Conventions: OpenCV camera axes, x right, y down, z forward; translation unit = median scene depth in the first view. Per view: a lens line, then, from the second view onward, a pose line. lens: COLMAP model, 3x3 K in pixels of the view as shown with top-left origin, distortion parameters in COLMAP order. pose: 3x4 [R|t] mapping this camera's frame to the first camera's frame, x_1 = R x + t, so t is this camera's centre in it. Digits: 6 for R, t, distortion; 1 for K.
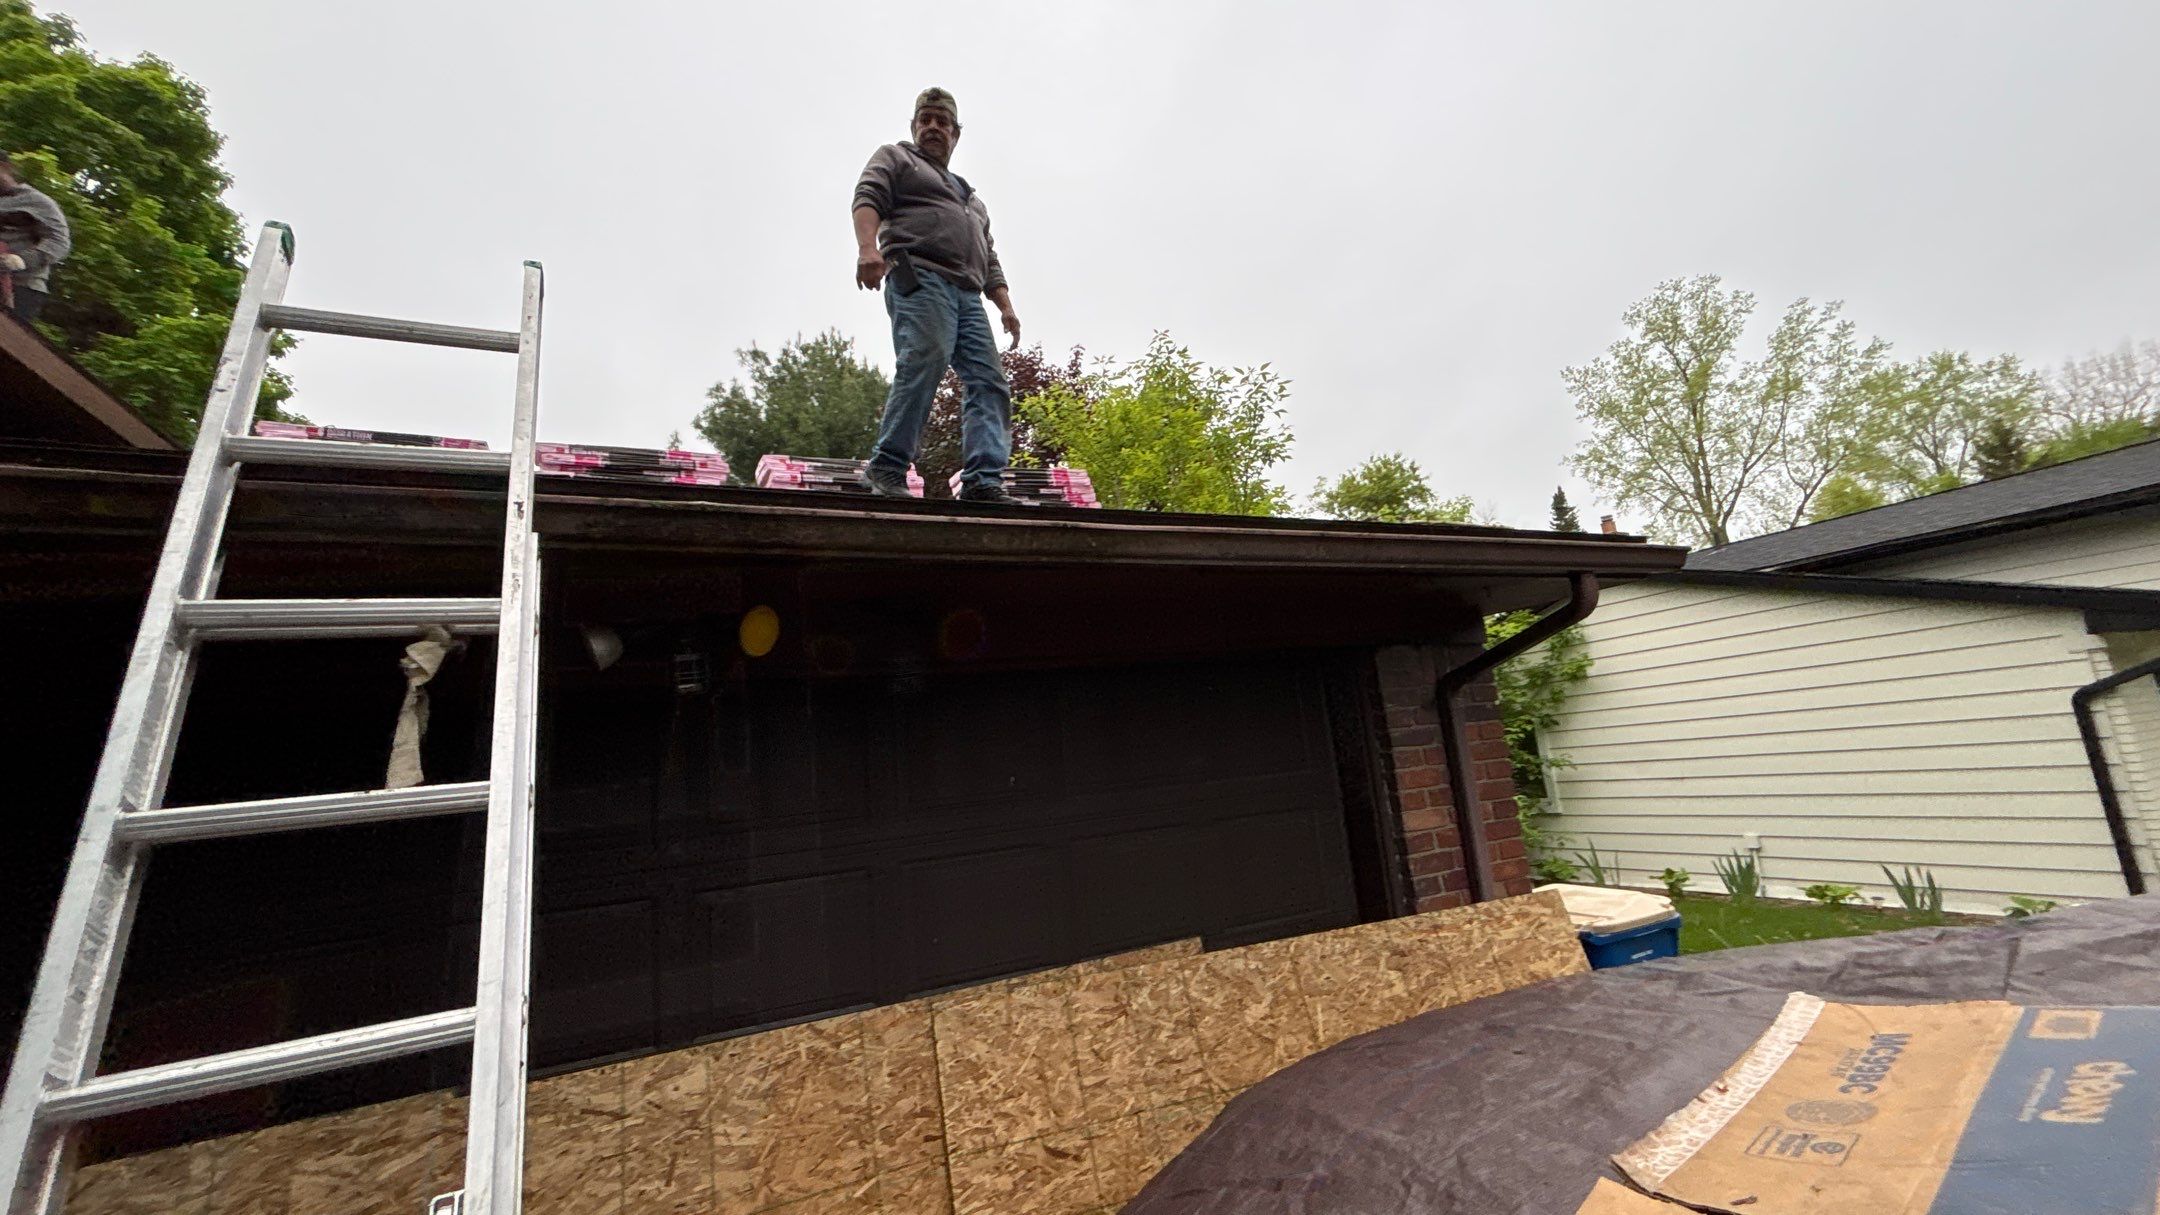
lens RADIAL K [[860.0, 0, 1081.4], [0, 860.0, 595.3], [0, 0, 1]] dist [-0.001841, 0.000836]
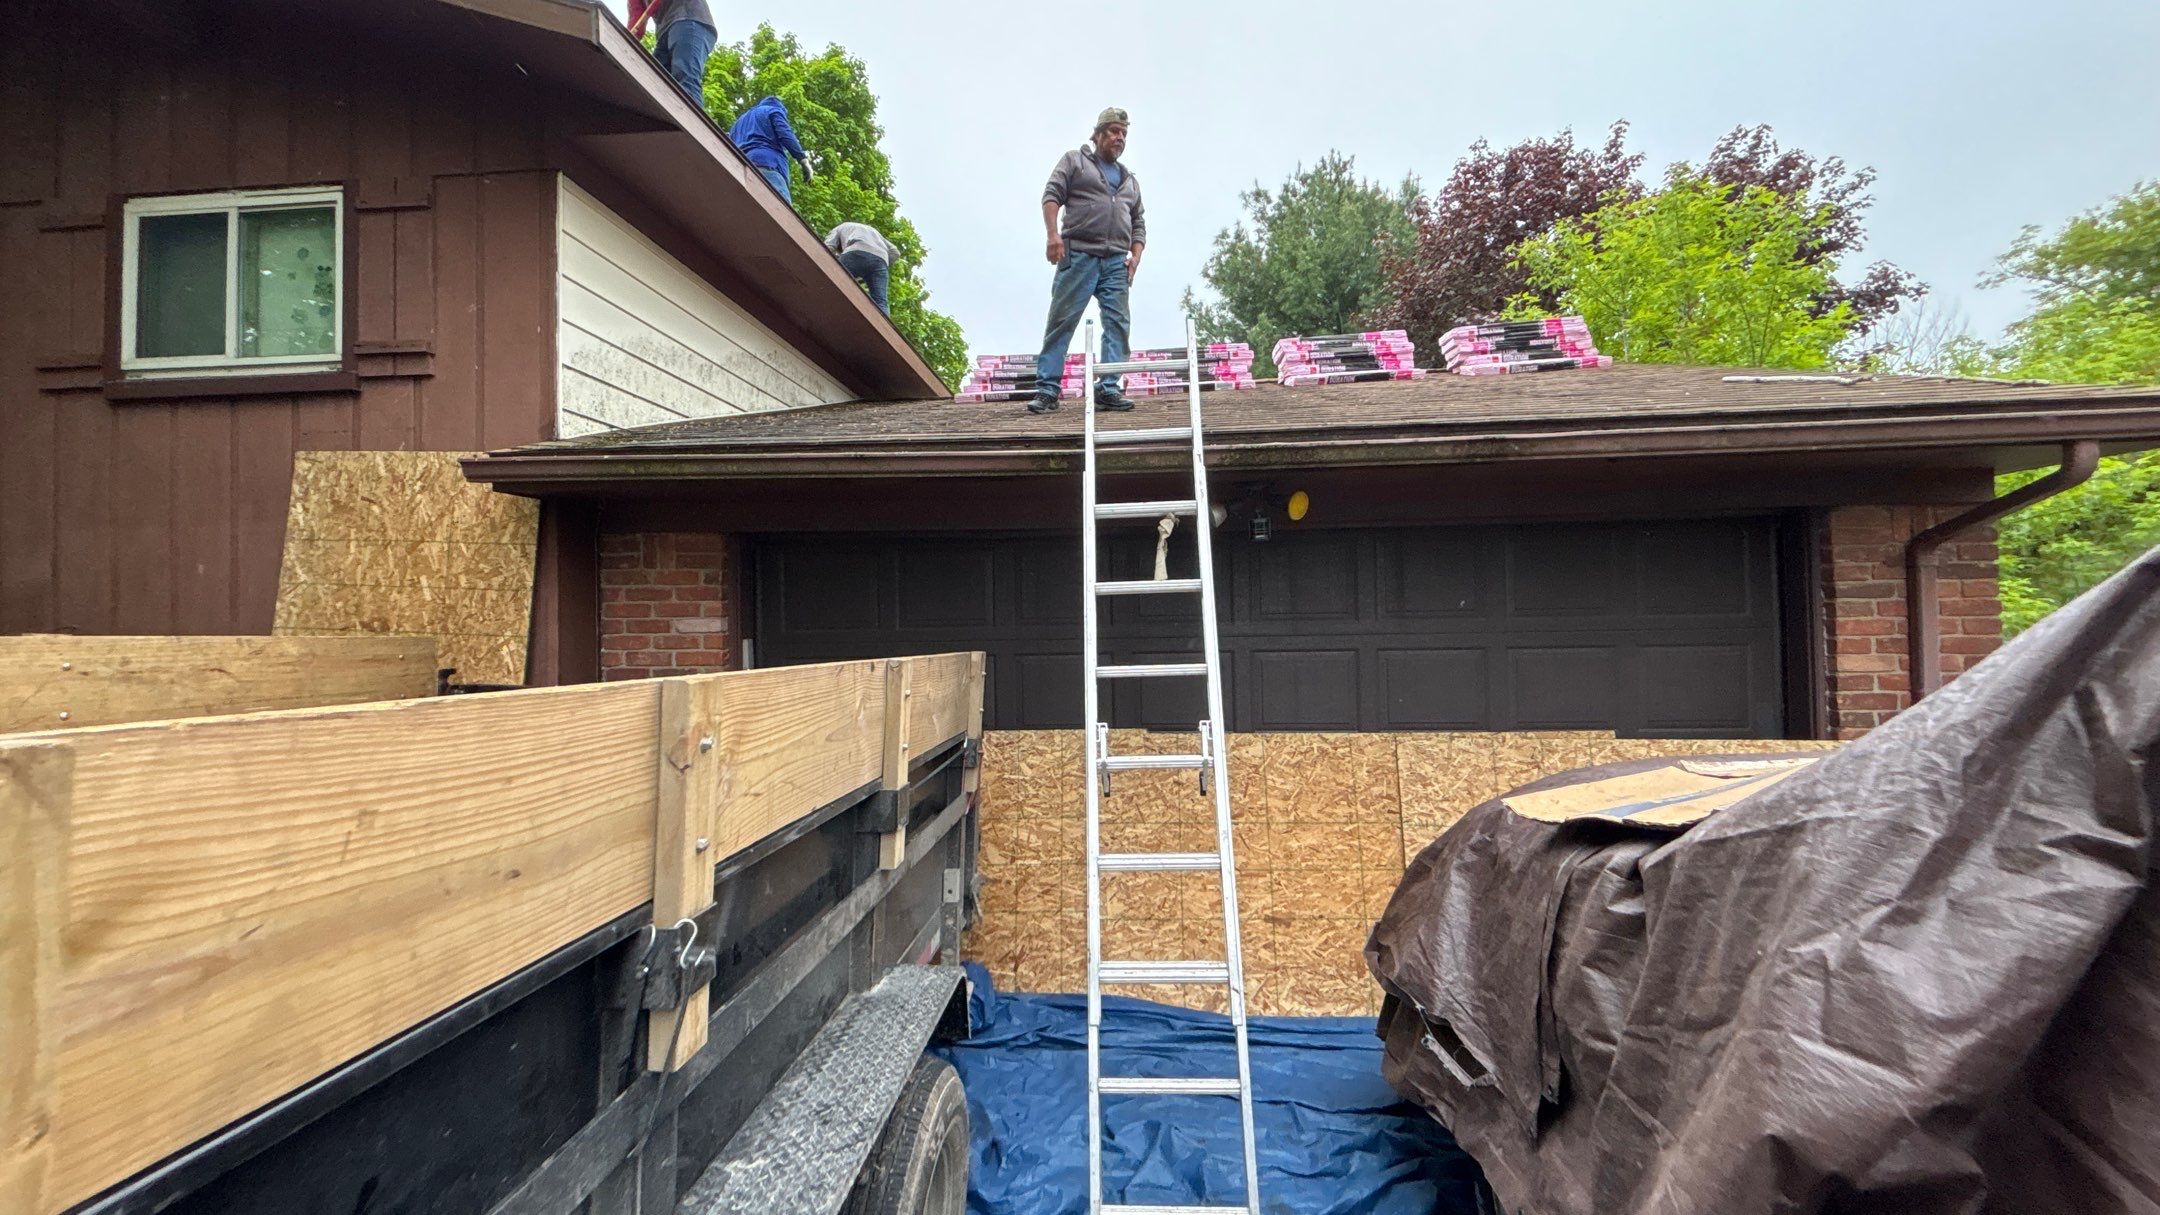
lens RADIAL K [[842.5, 0, 1079.7], [0, 842.5, 613.6], [0, 0, 1]] dist [-0.000730, -0.000061]
pose [[0.847253, 0.076561, -0.525643, 0.103556], [0.042352, 0.976672, 0.210519, -0.075771], [0.529498, -0.200625, 0.824246, -0.429607]]
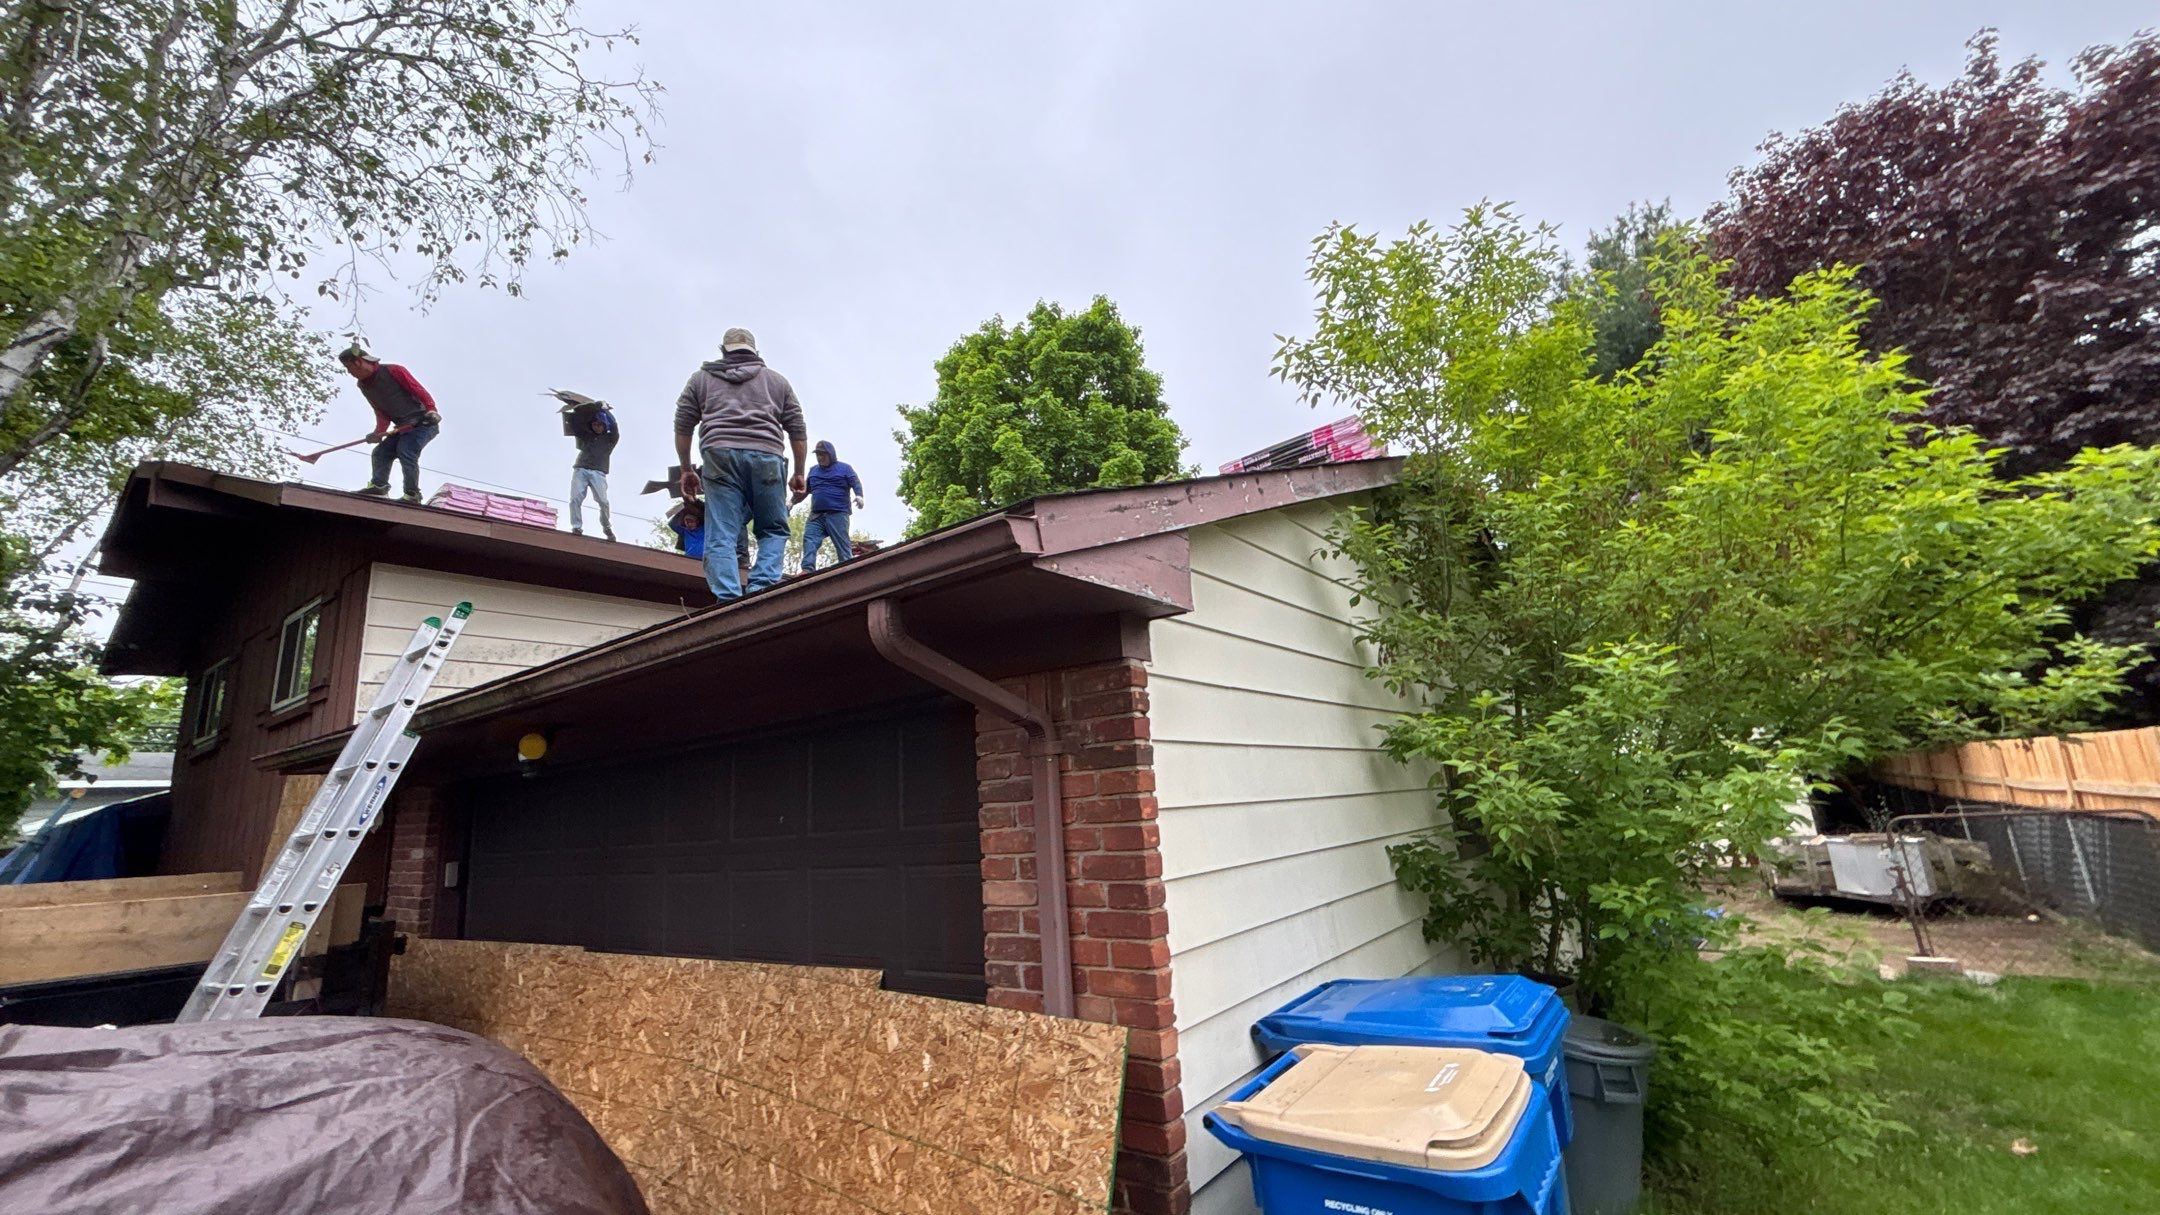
lens RADIAL K [[868.7, 0, 1076.9], [0, 868.7, 590.9], [0, 0, 1]] dist [-0.007990, 0.007995]
pose [[0.452436, -0.157716, -0.877740, 1.195942], [0.201075, 0.976934, -0.071894, 0.051609], [0.868833, -0.143964, 0.473713, 0.704757]]
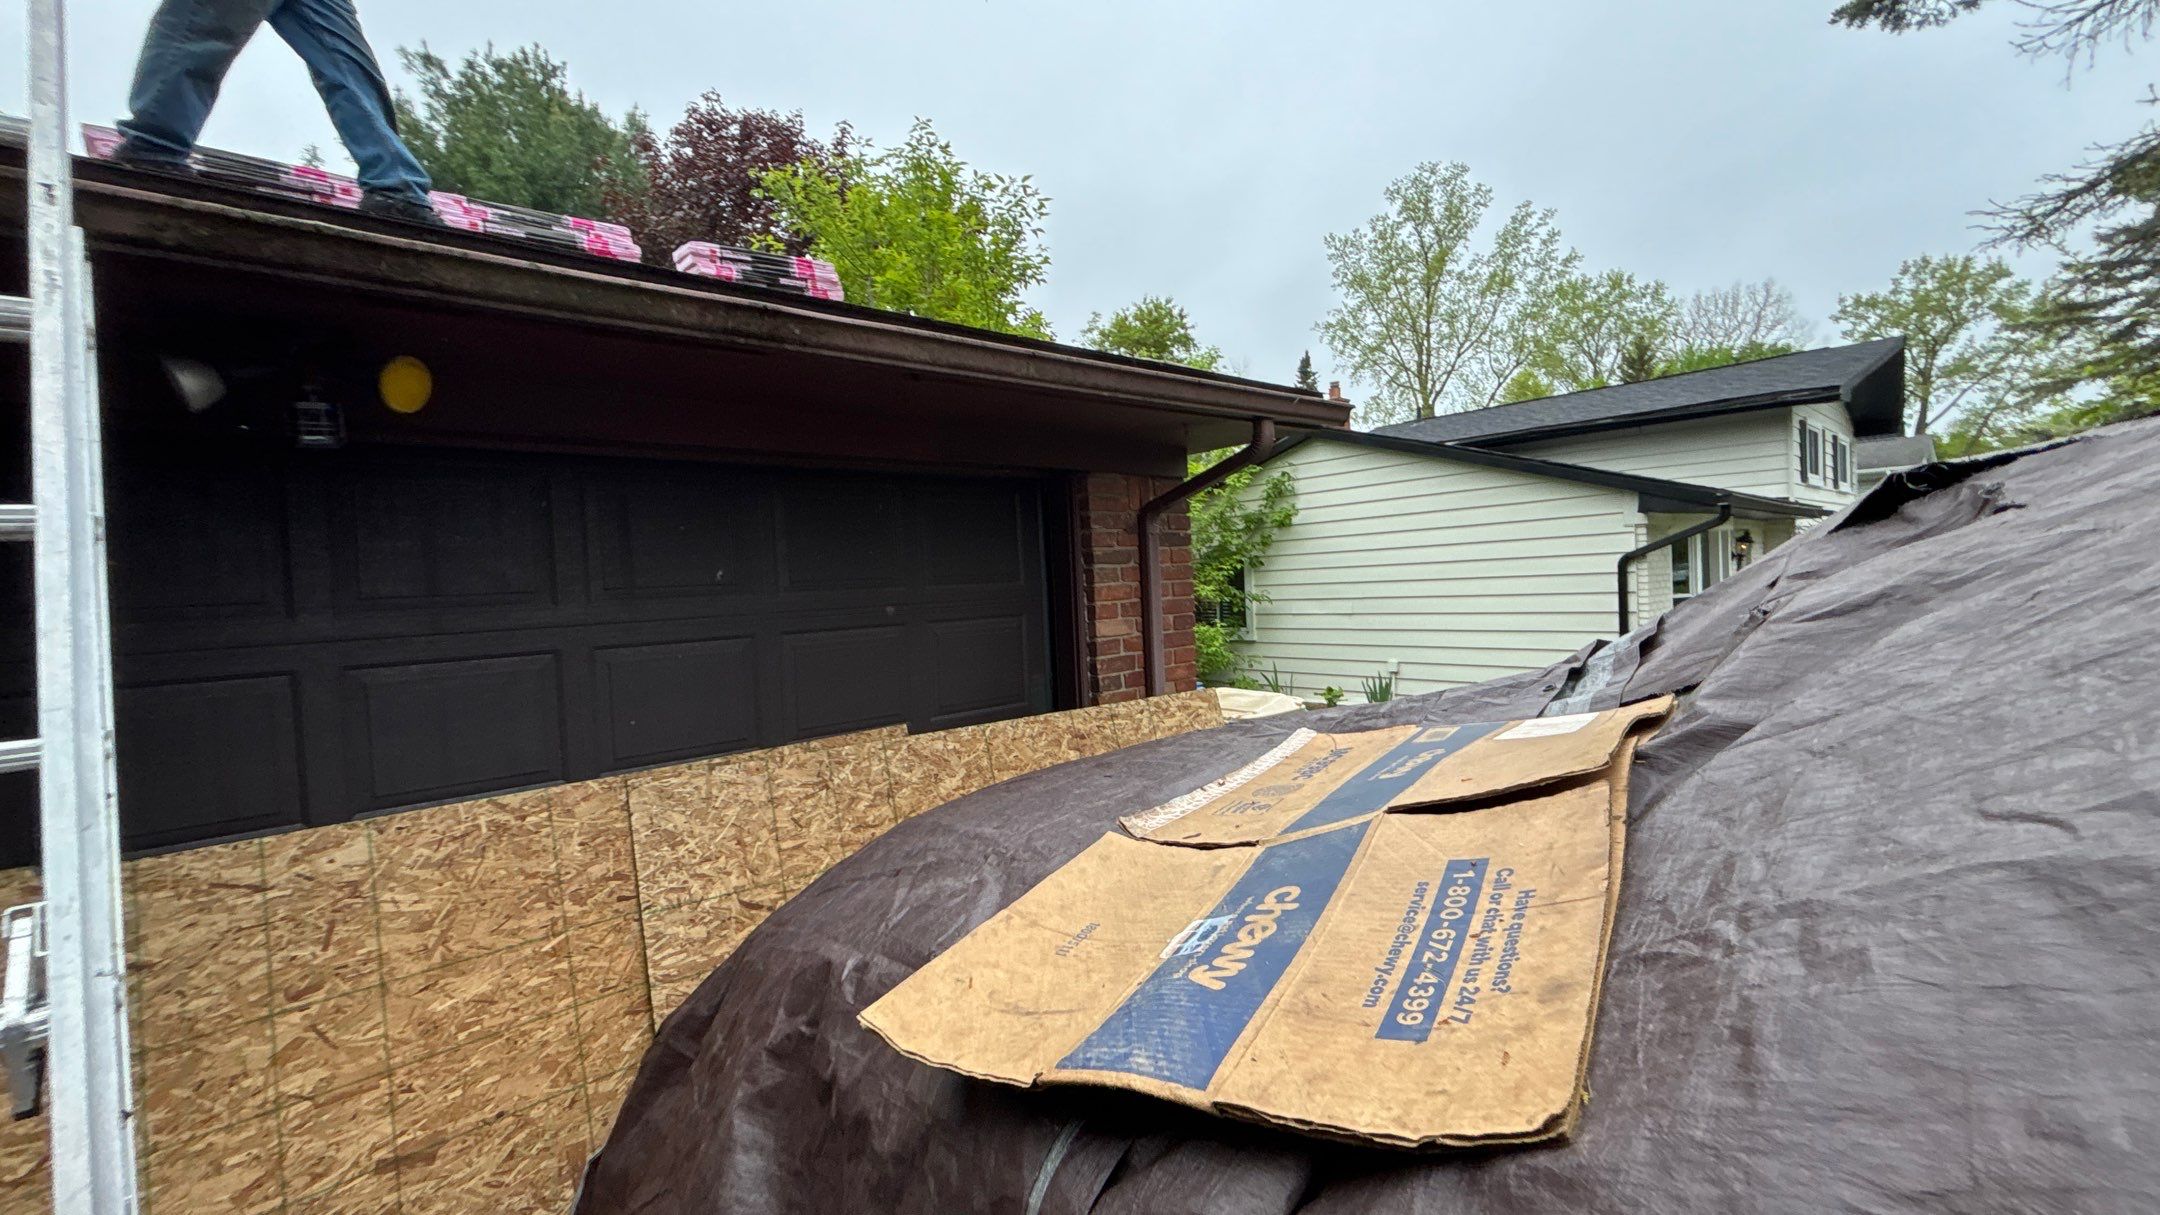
lens RADIAL K [[868.7, 0, 1076.9], [0, 868.7, 590.9], [0, 0, 1]] dist [-0.007990, 0.007995]
pose [[0.962441, 0.043828, 0.267930, 0.044358], [-0.093971, 0.979660, 0.177303, 0.016407], [-0.254710, -0.195821, 0.946983, -0.057916]]
